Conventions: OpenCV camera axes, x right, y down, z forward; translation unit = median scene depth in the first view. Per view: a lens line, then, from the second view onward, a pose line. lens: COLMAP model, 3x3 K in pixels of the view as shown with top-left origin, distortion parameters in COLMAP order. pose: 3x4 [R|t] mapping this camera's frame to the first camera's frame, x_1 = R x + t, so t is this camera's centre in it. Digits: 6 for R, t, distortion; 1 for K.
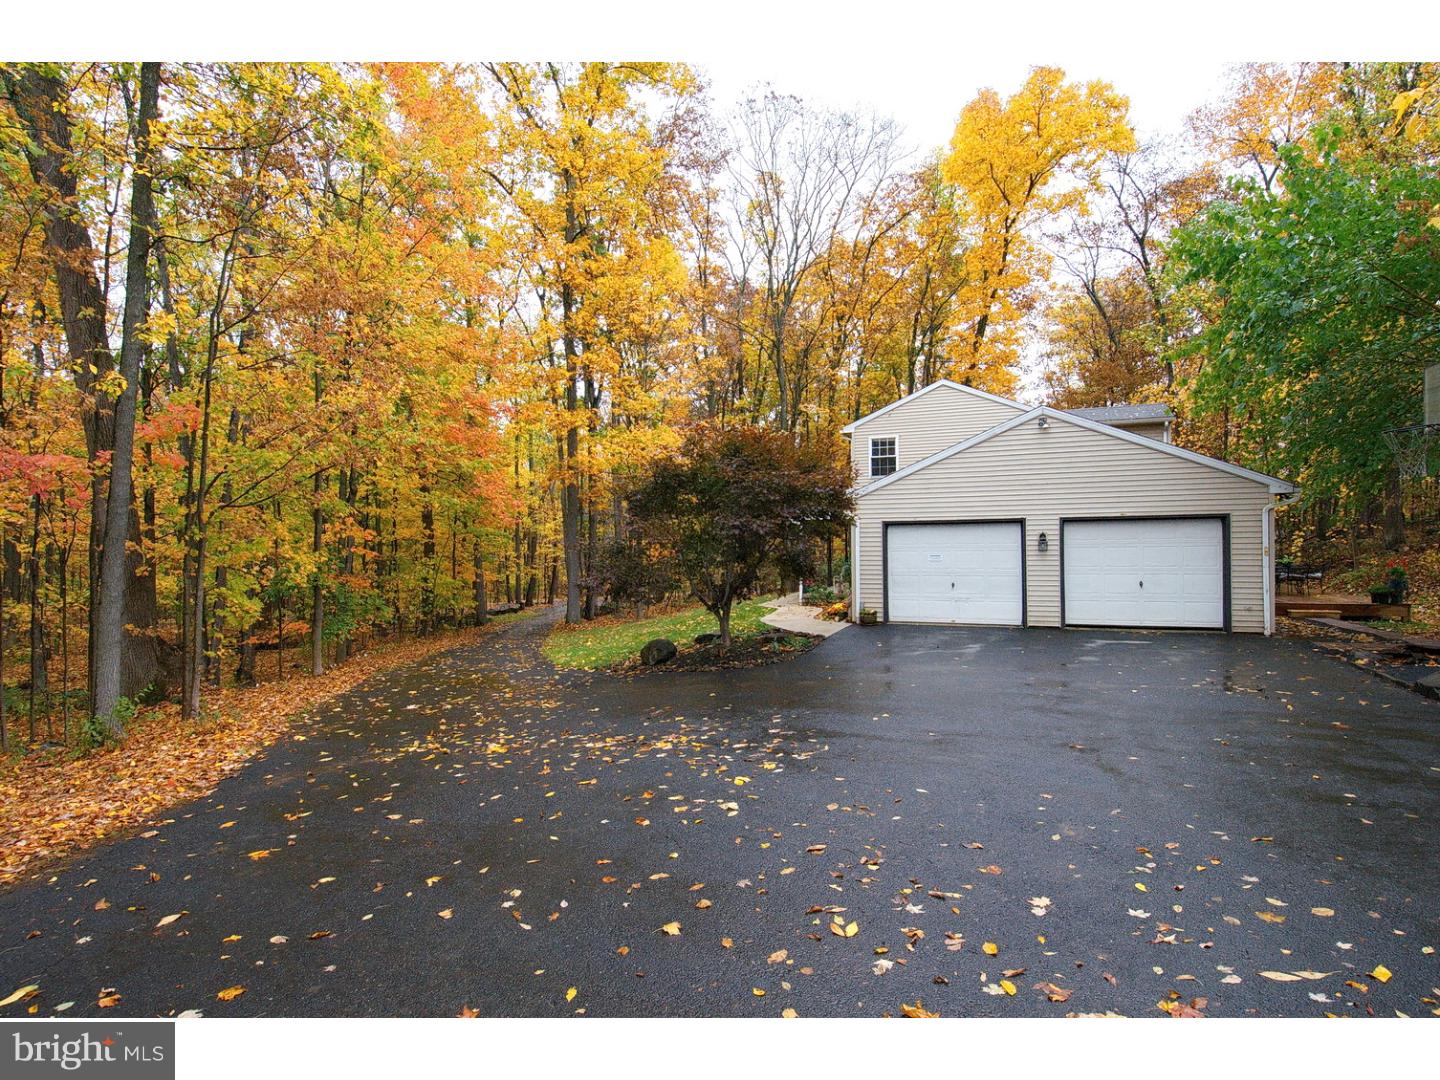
lens RADIAL K [[760.7, 0, 720.0], [0, 760.7, 540.0], [0, 0, 1]] dist [0.022027, -0.000012]
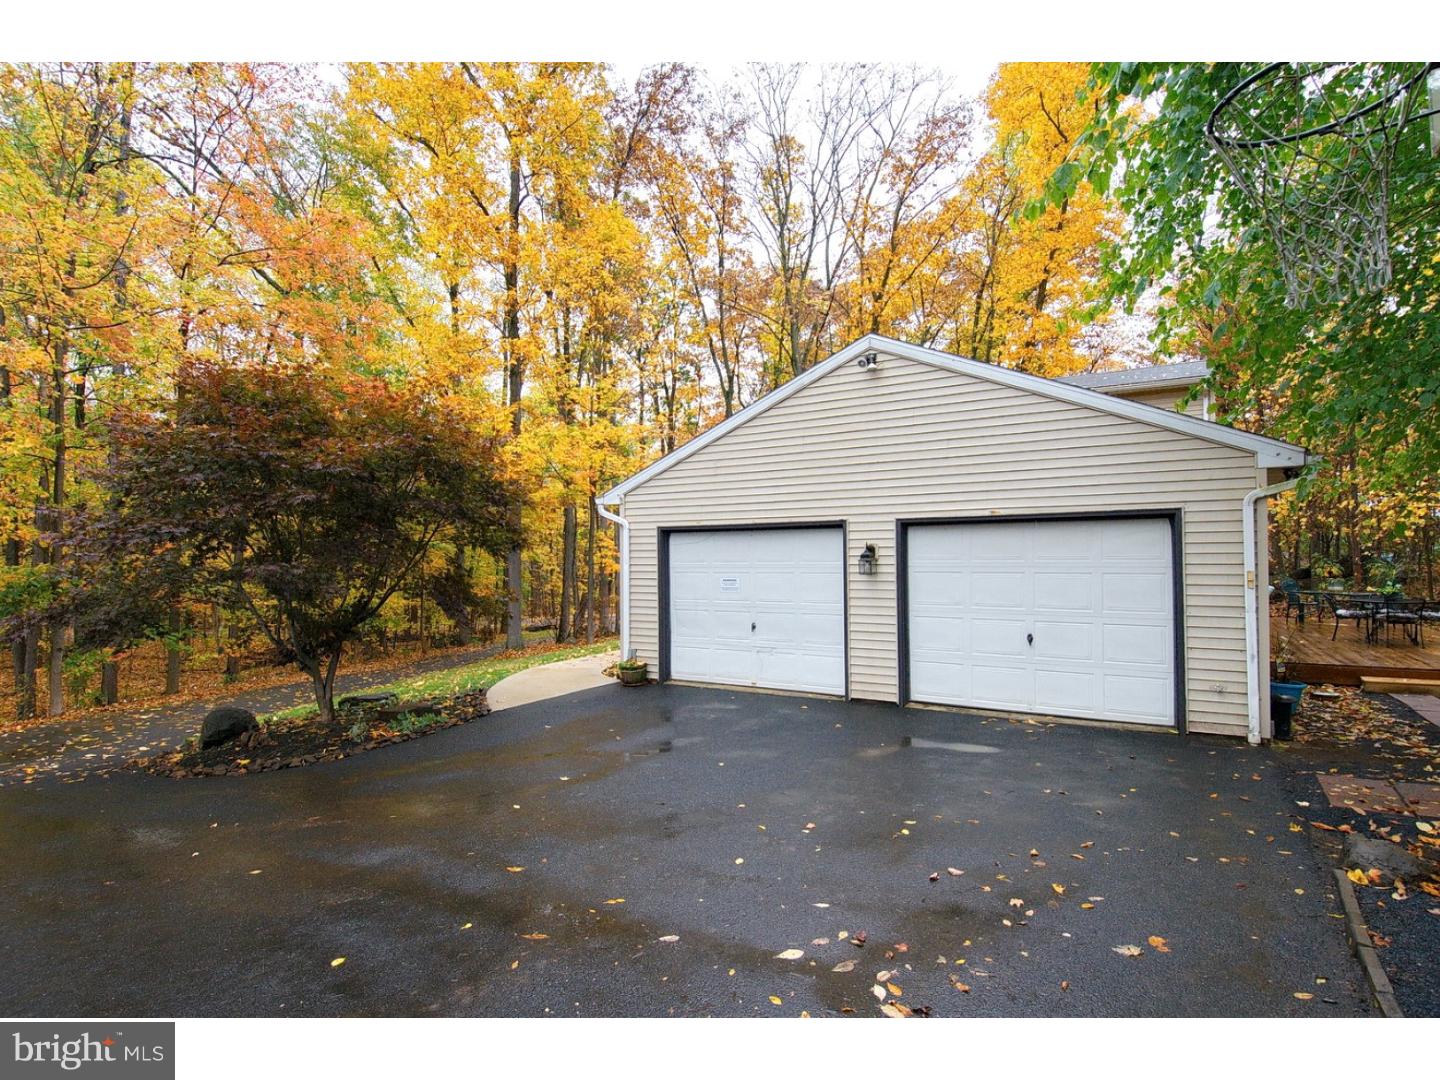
lens RADIAL K [[741.2, 0, 720.0], [0, 741.2, 540.0], [0, 0, 1]] dist [0.000706, 0.000079]
pose [[0.982289, -0.001197, -0.187367, 0.415270], [-0.001511, 0.999896, -0.014310, -0.004262], [0.187365, 0.014339, 0.982186, 0.405977]]
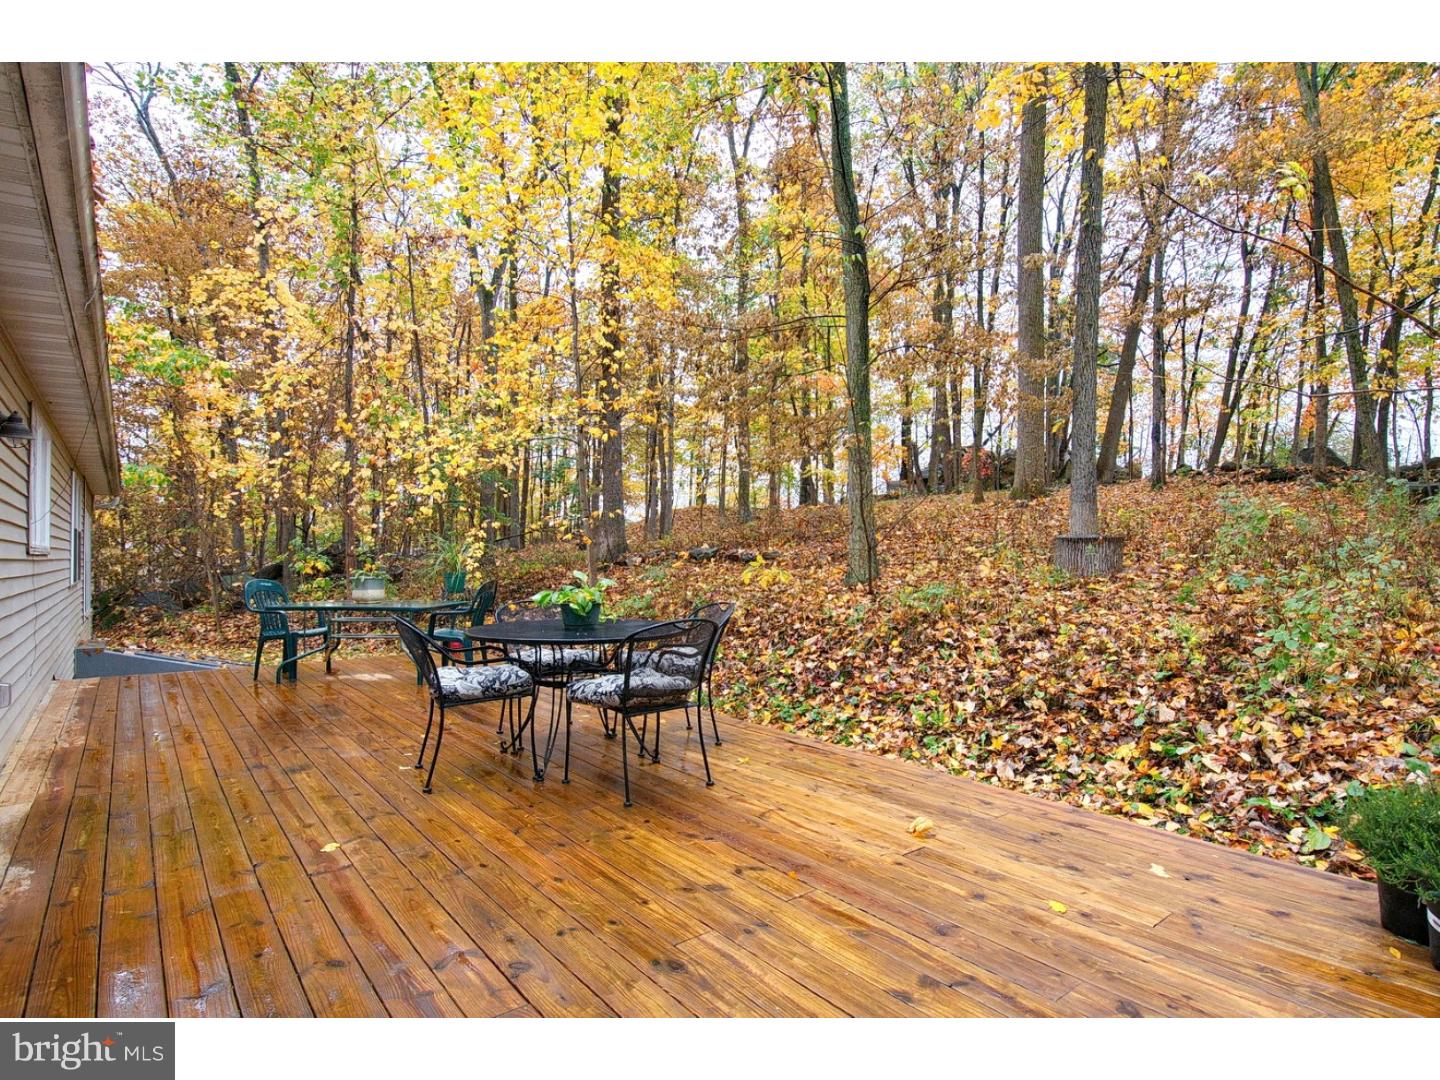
lens RADIAL K [[741.2, 0, 720.0], [0, 741.2, 540.0], [0, 0, 1]] dist [0.000706, 0.000079]
pose [[0.510574, 0.034410, 0.859145, 0.597813], [-0.012057, 0.999387, -0.032861, 0.011192], [-0.859749, 0.006419, 0.510676, 0.779329]]
